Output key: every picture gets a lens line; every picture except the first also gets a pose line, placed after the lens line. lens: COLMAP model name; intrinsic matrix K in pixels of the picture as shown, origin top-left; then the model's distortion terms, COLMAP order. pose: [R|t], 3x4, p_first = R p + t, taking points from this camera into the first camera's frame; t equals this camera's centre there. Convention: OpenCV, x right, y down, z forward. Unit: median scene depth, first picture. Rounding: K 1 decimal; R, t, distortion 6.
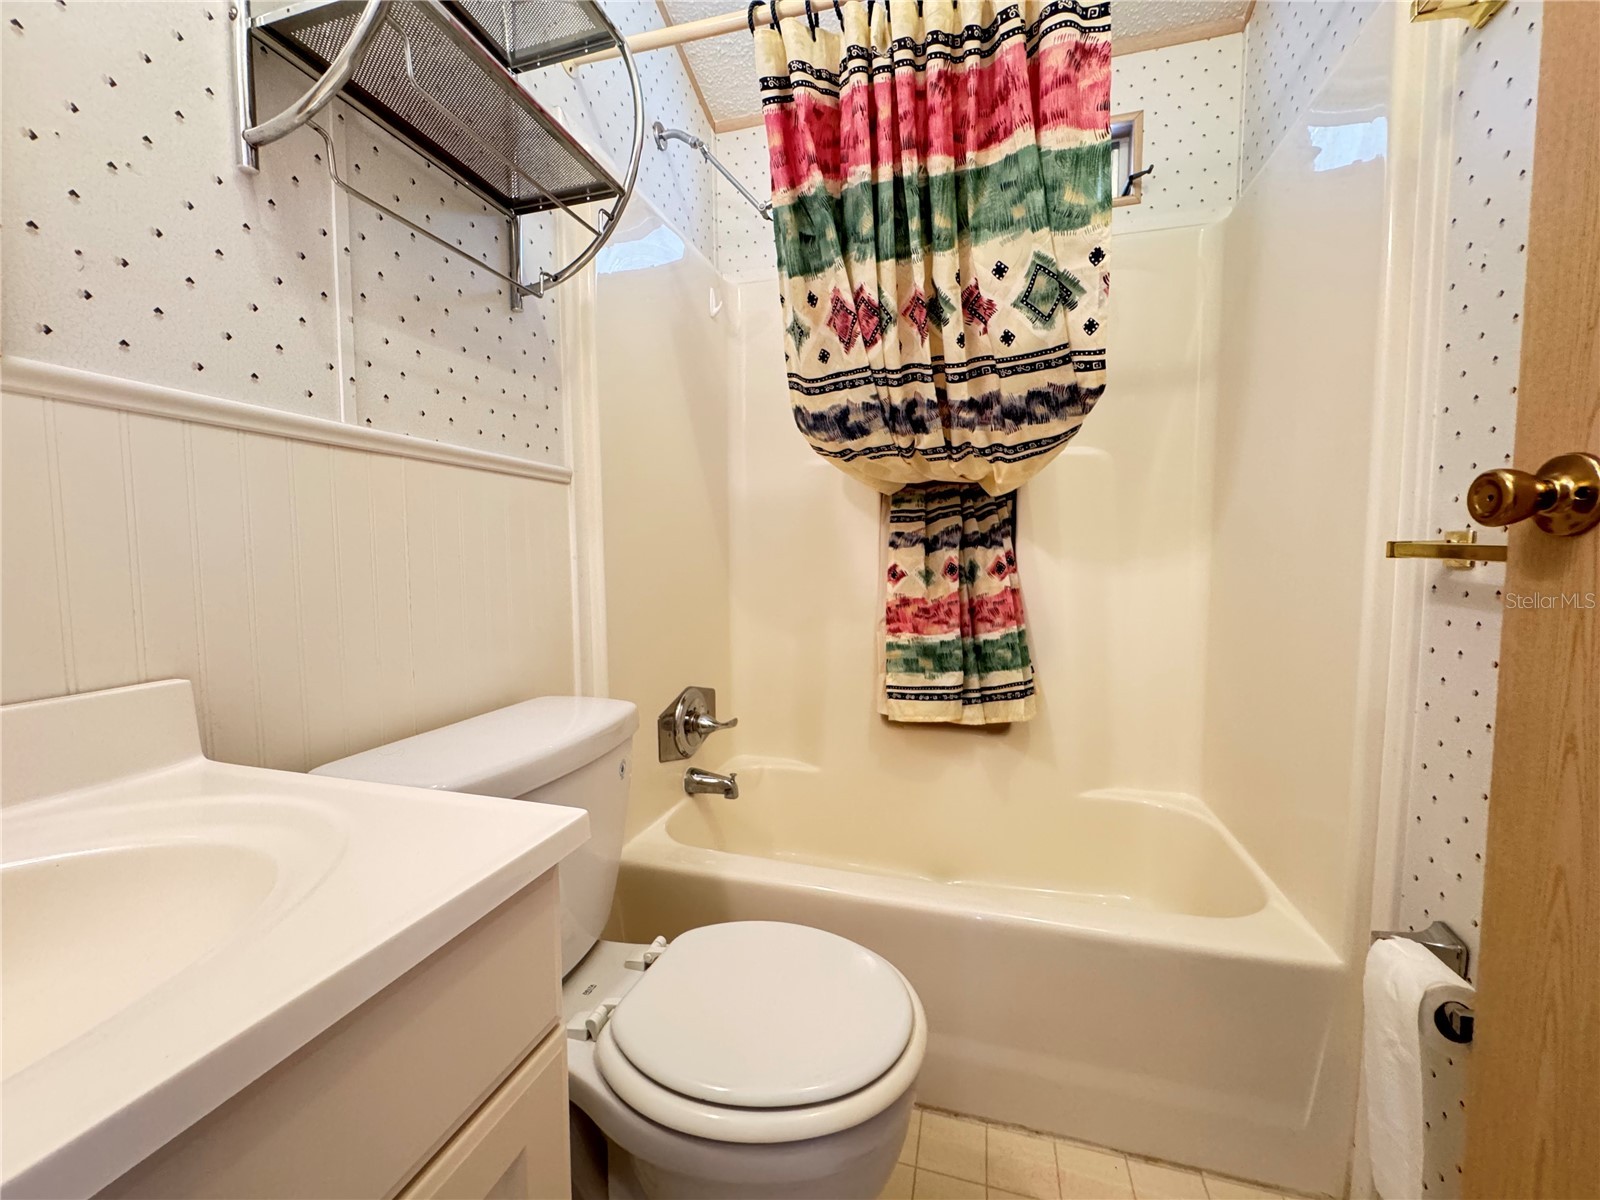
lens RADIAL K [[641.4, 0, 799.3], [0, 641.4, 598.5], [0, 0, 1]] dist [-0.004110, 0.000063]
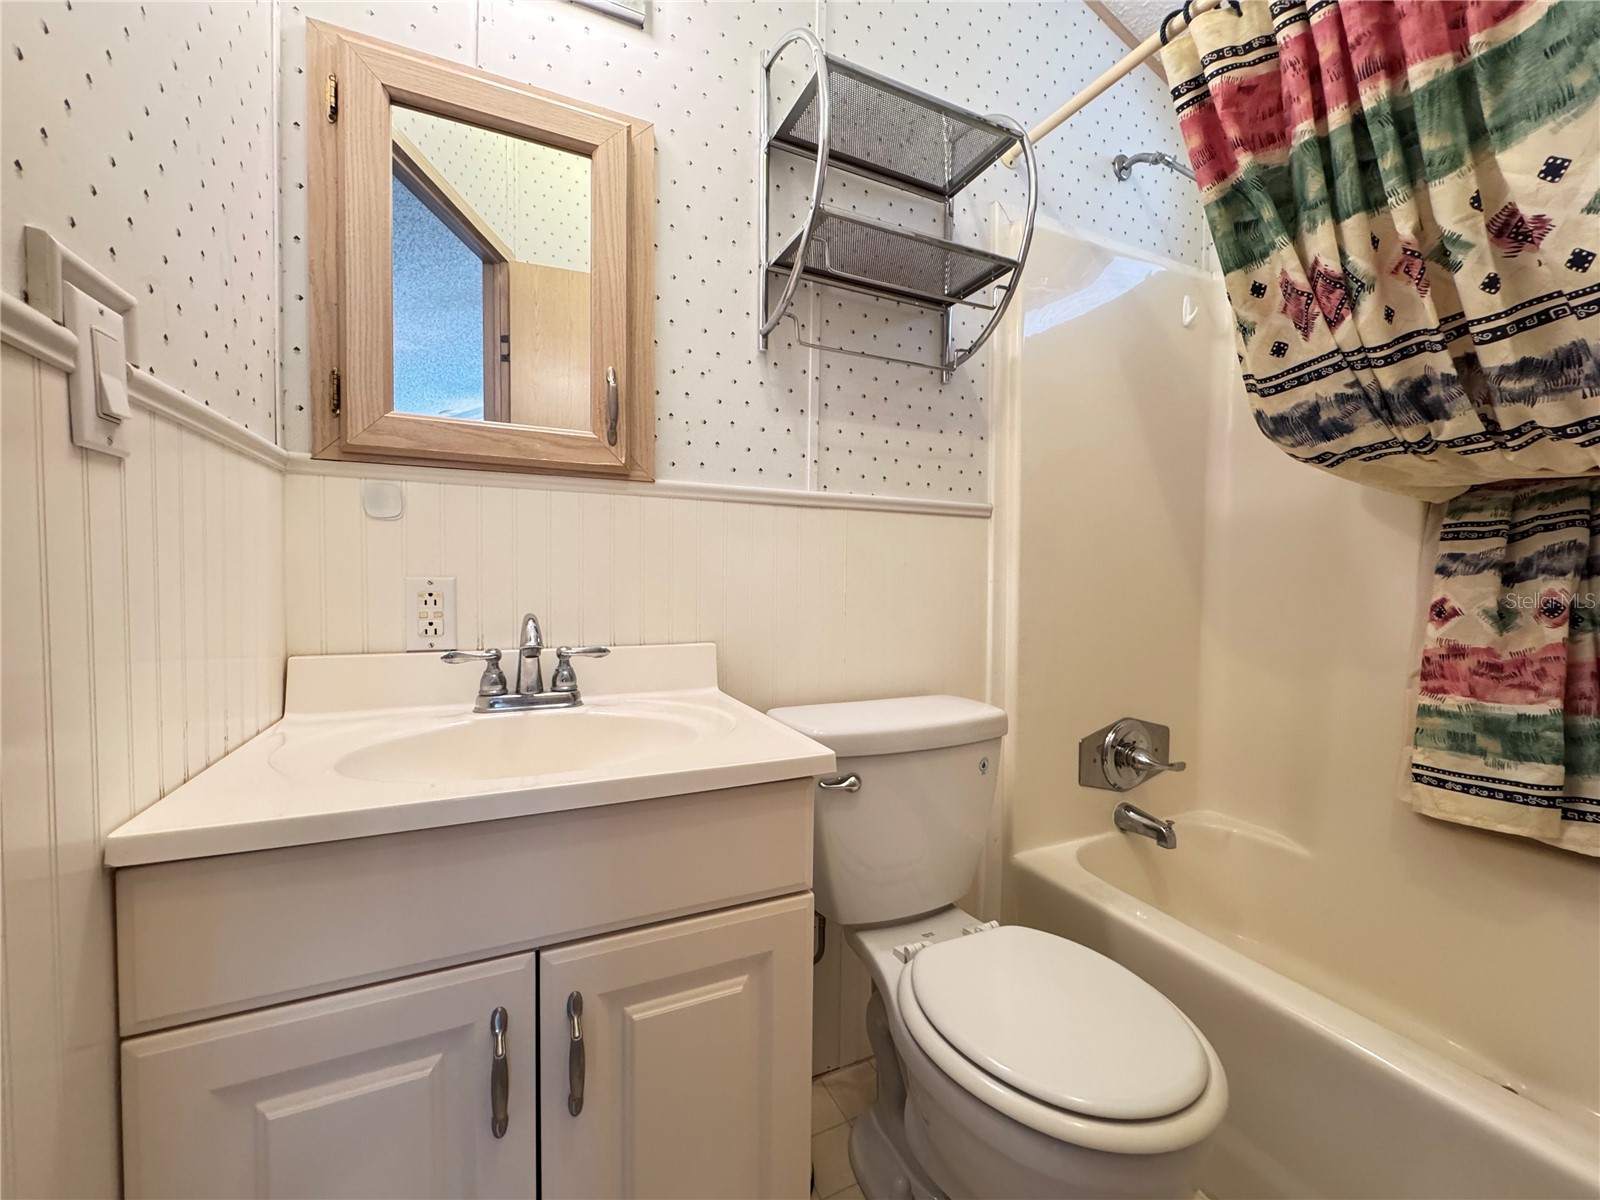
lens RADIAL K [[640.1, 0, 800.0], [0, 640.1, 600.0], [0, 0, 1]] dist [-0.005818, 0.000348]
pose [[0.665711, 0.037236, -0.745280, 0.266096], [-0.064637, 0.997878, -0.007880, 0.000779], [0.743405, 0.053418, 0.666705, -0.017193]]
